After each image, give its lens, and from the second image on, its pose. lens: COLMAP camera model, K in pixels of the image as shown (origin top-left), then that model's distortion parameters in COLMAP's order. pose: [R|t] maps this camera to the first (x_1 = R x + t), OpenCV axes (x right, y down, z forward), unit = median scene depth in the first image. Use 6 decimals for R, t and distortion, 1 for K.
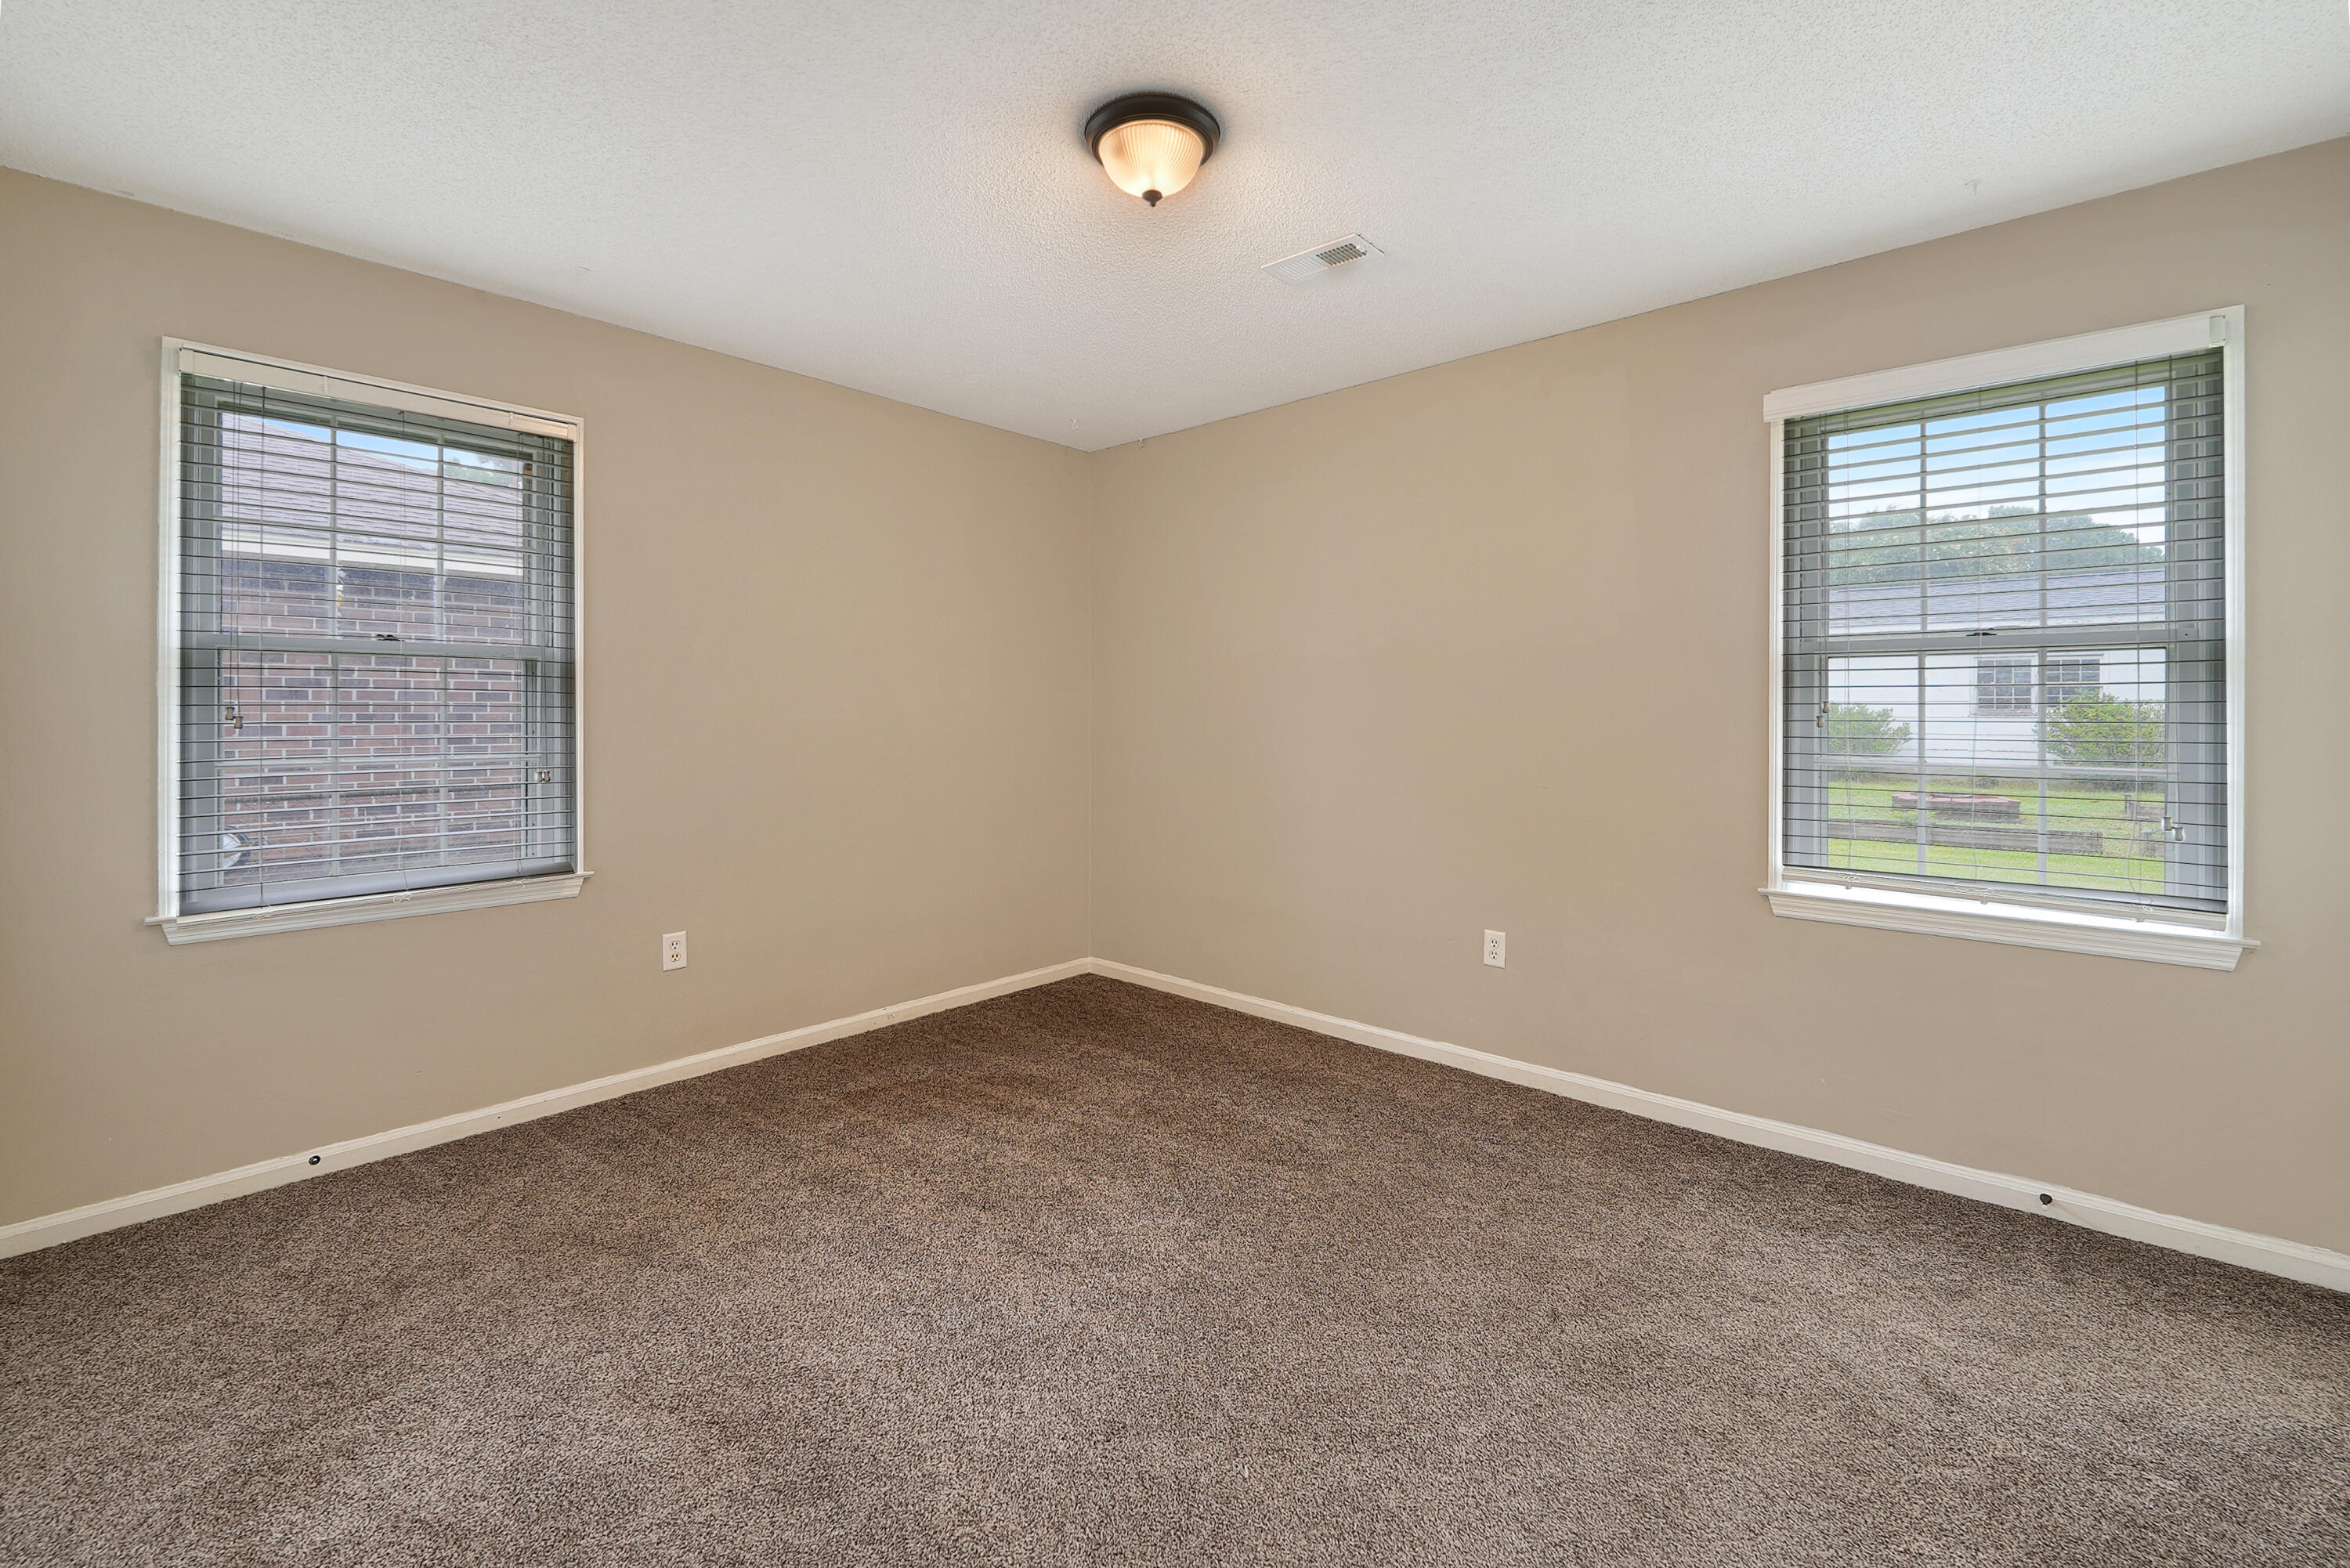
lens RADIAL K [[1010.3, 0, 1176.1], [0, 1010.3, 725.4], [0, 0, 1]] dist [-0.003908, -0.000942]
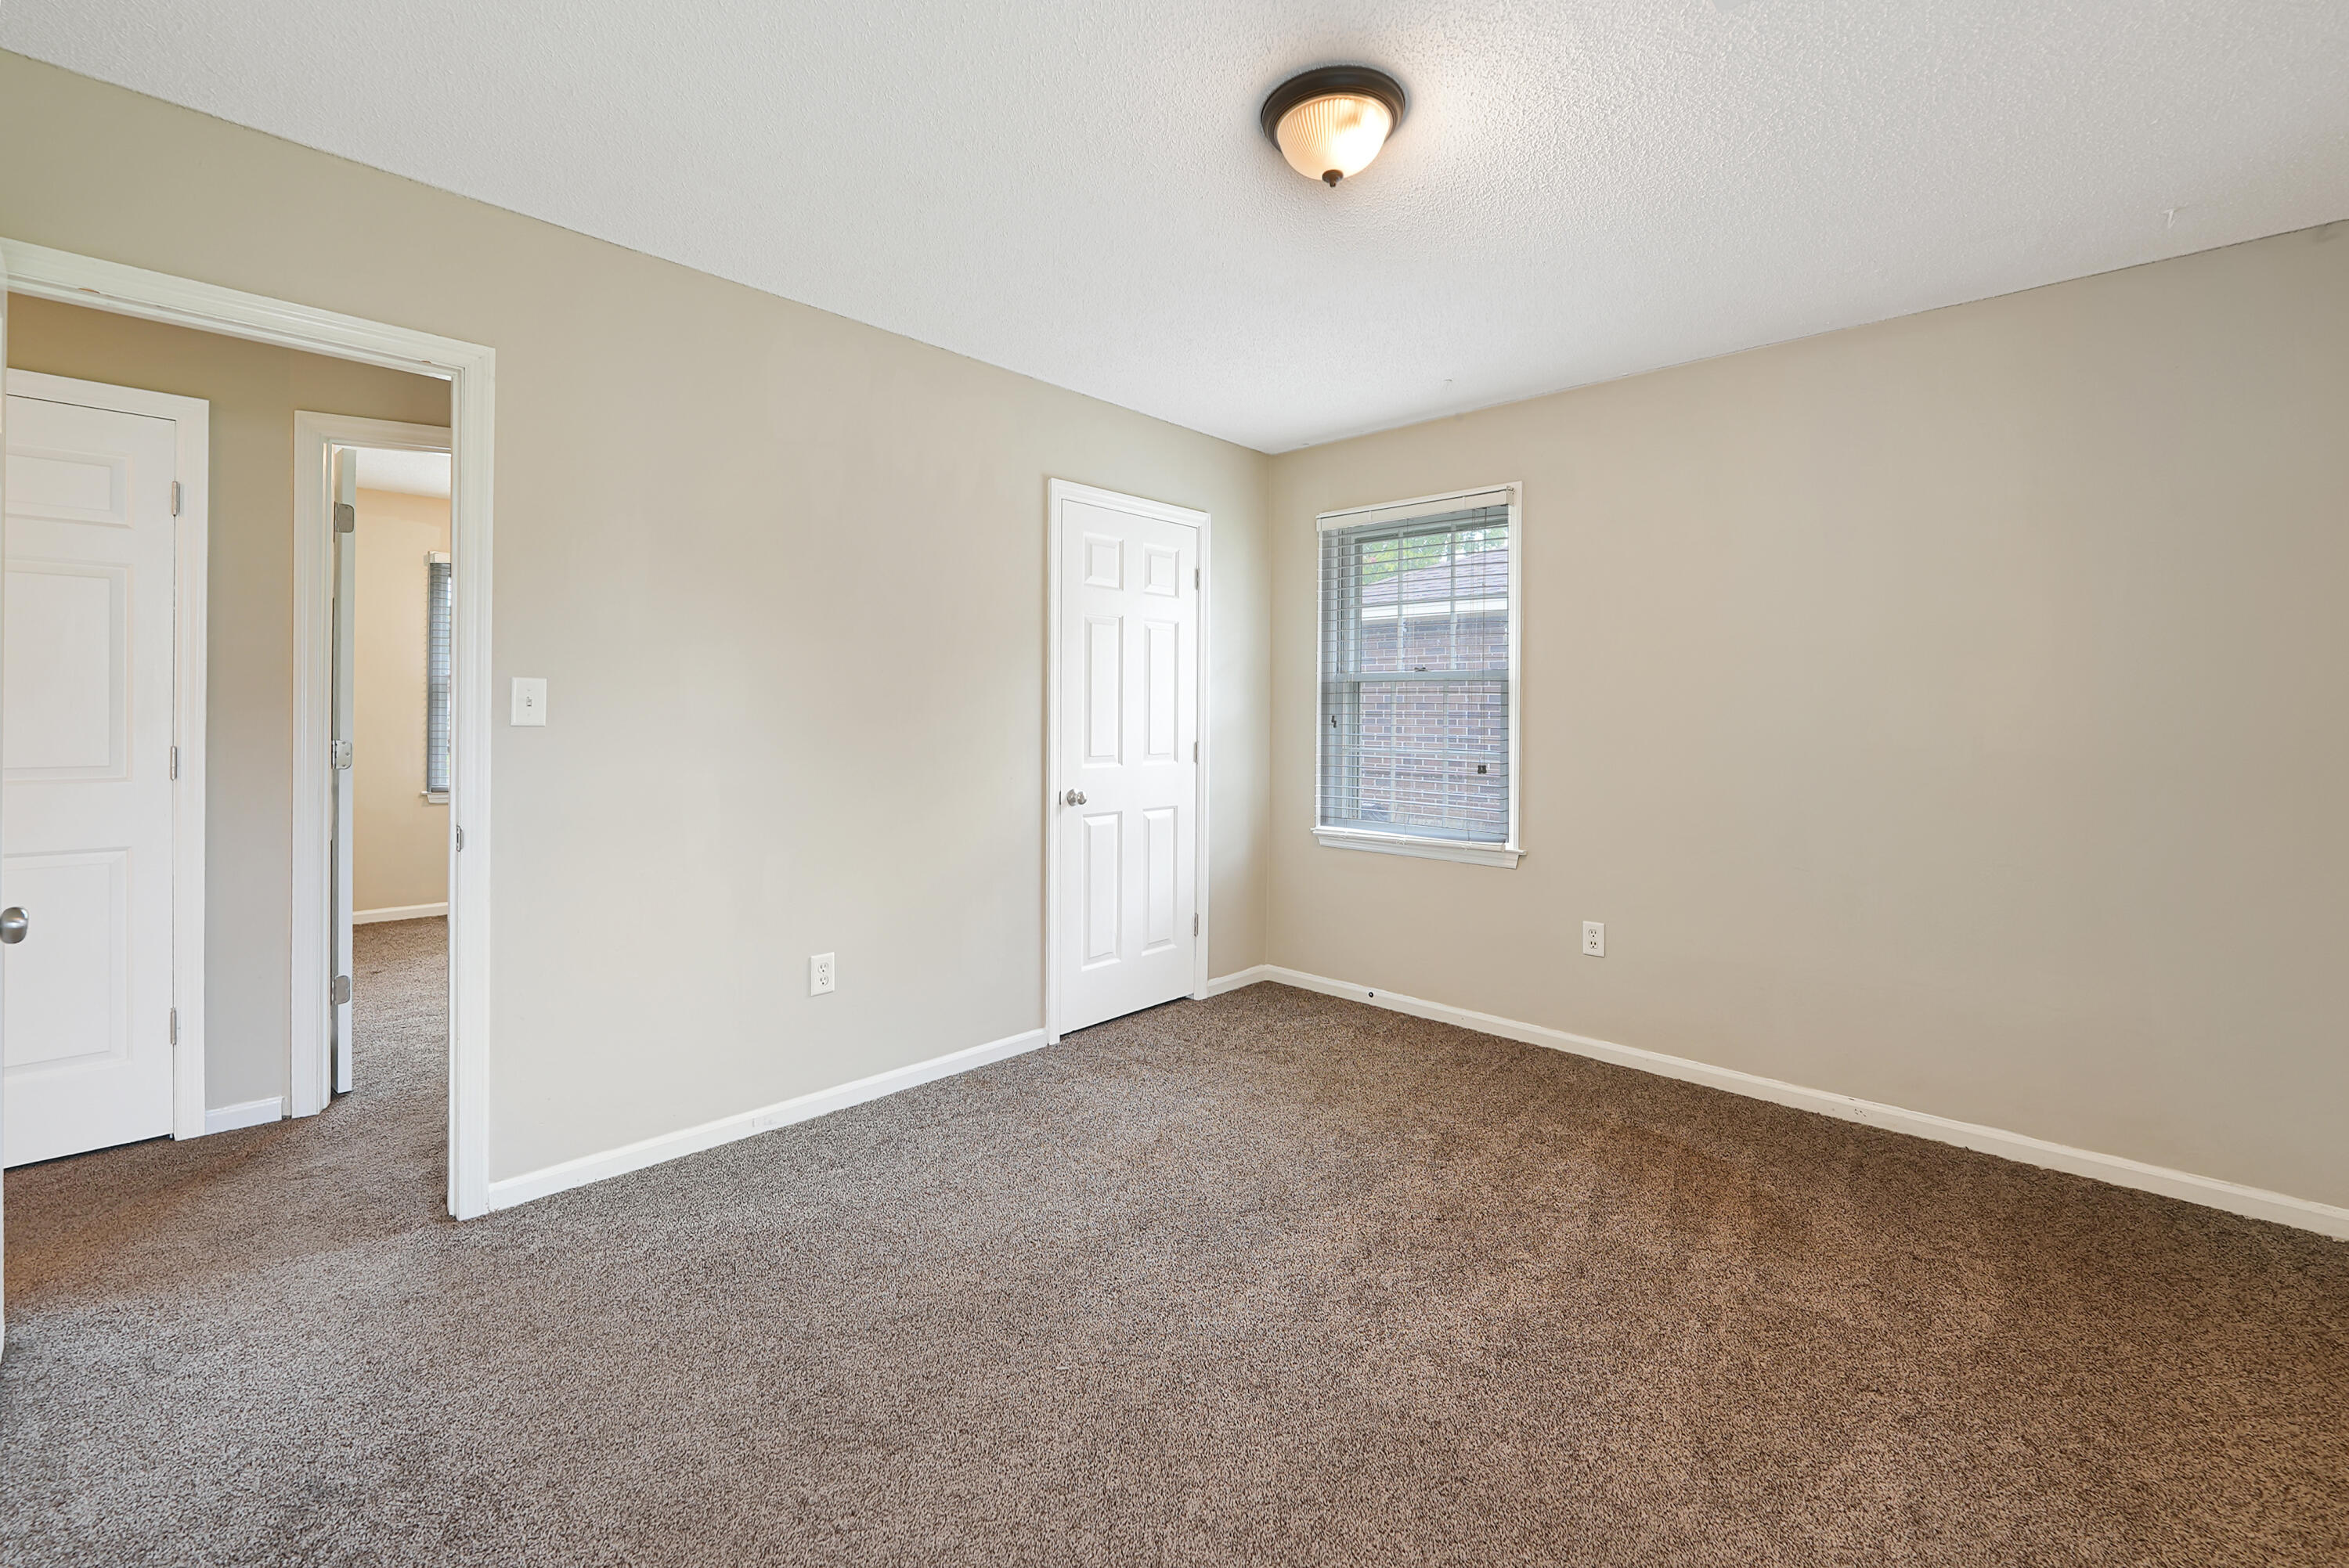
lens RADIAL K [[1009.8, 0, 1175.6], [0, 1009.8, 725.5], [0, 0, 1]] dist [-0.003908, -0.000942]
pose [[-0.050802, 0.005294, -0.998695, 0.715887], [-0.024666, 0.999674, 0.006554, -0.004418], [0.998404, 0.024967, -0.050655, 0.691874]]
